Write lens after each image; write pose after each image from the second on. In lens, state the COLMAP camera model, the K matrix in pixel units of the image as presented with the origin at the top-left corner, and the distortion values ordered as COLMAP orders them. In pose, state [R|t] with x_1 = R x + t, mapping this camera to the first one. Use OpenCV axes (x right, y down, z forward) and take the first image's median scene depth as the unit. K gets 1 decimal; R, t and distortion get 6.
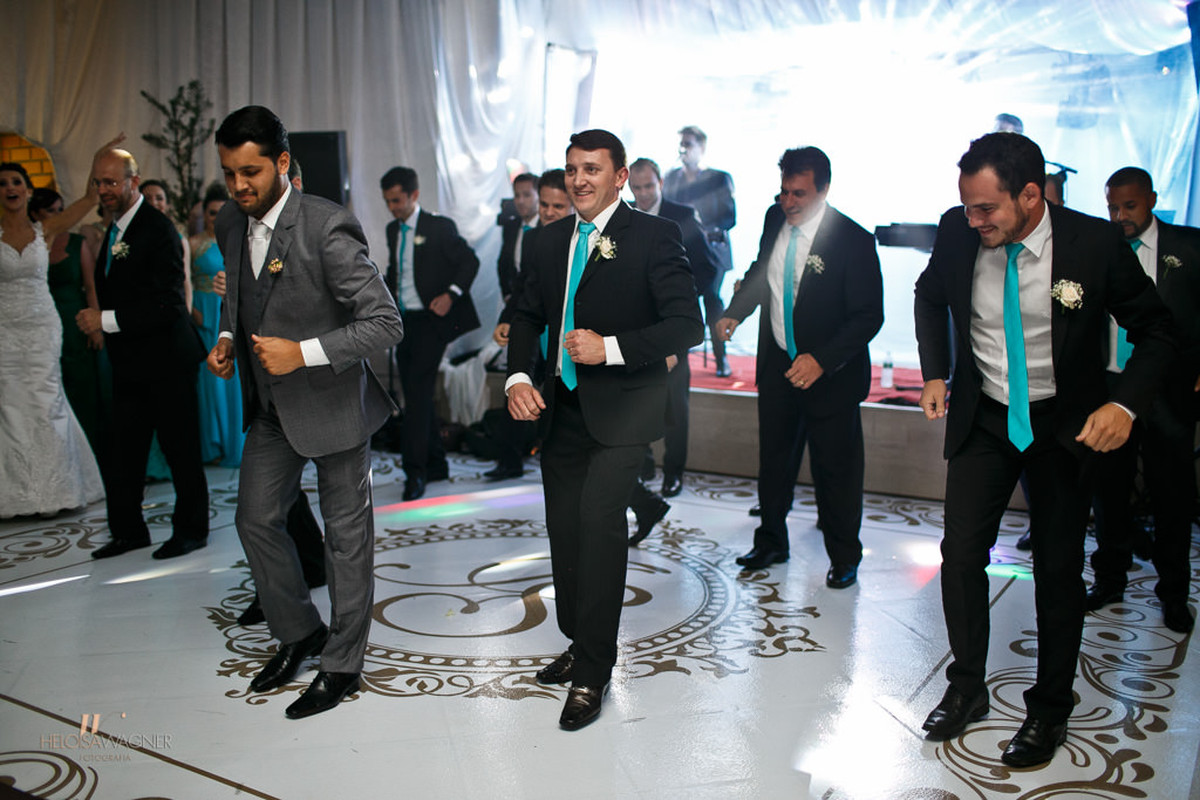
lens RADIAL K [[1124.8, 0, 599.7], [0, 1124.8, 400.9], [0, 0, 1]] dist [-0.053391, 0.000000]
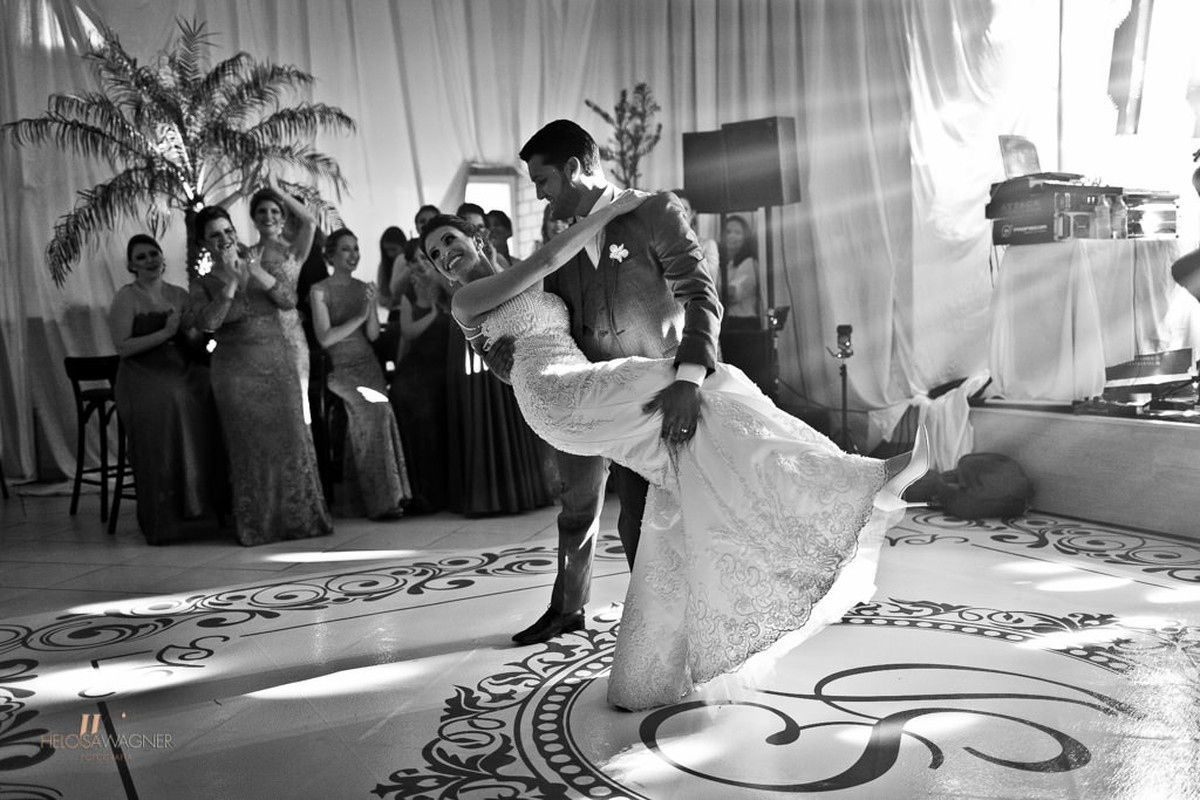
lens RADIAL K [[1124.8, 0, 600.6], [0, 1124.8, 401.1], [0, 0, 1]] dist [-0.053391, 0.000000]
pose [[0.863595, -0.000004, -0.504185, 0.066343], [-0.028244, 0.998429, -0.048384, 0.014709], [0.503394, 0.056025, 0.862239, 0.213424]]
